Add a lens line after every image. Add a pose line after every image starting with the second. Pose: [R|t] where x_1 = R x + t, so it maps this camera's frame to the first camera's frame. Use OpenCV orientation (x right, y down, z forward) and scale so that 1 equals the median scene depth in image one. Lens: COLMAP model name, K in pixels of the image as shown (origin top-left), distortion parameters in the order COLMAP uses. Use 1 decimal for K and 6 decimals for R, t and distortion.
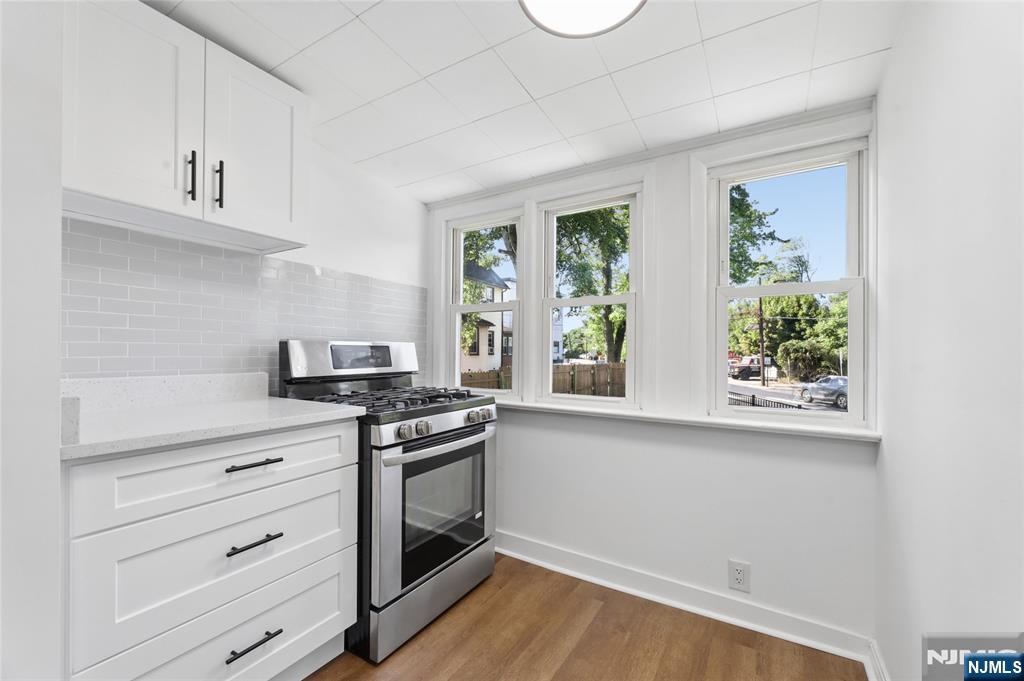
lens RADIAL K [[424.1, 0, 501.7], [0, 424.1, 349.7], [0, 0, 1]] dist [0.000313, 0.000102]
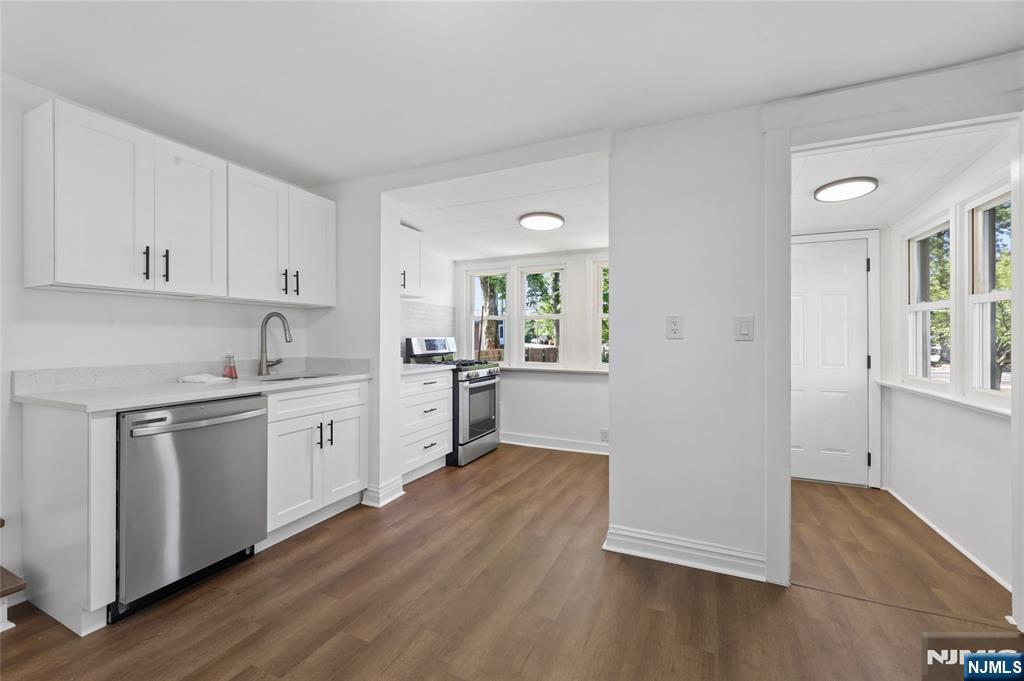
lens RADIAL K [[420.8, 0, 512.0], [0, 420.8, 340.5], [0, 0, 1]] dist [-0.000174, -0.000004]
pose [[0.990571, -0.008008, 0.136764, -0.260741], [0.006067, 0.999875, 0.014603, -0.034566], [-0.136864, -0.013636, 0.990496, -1.185166]]
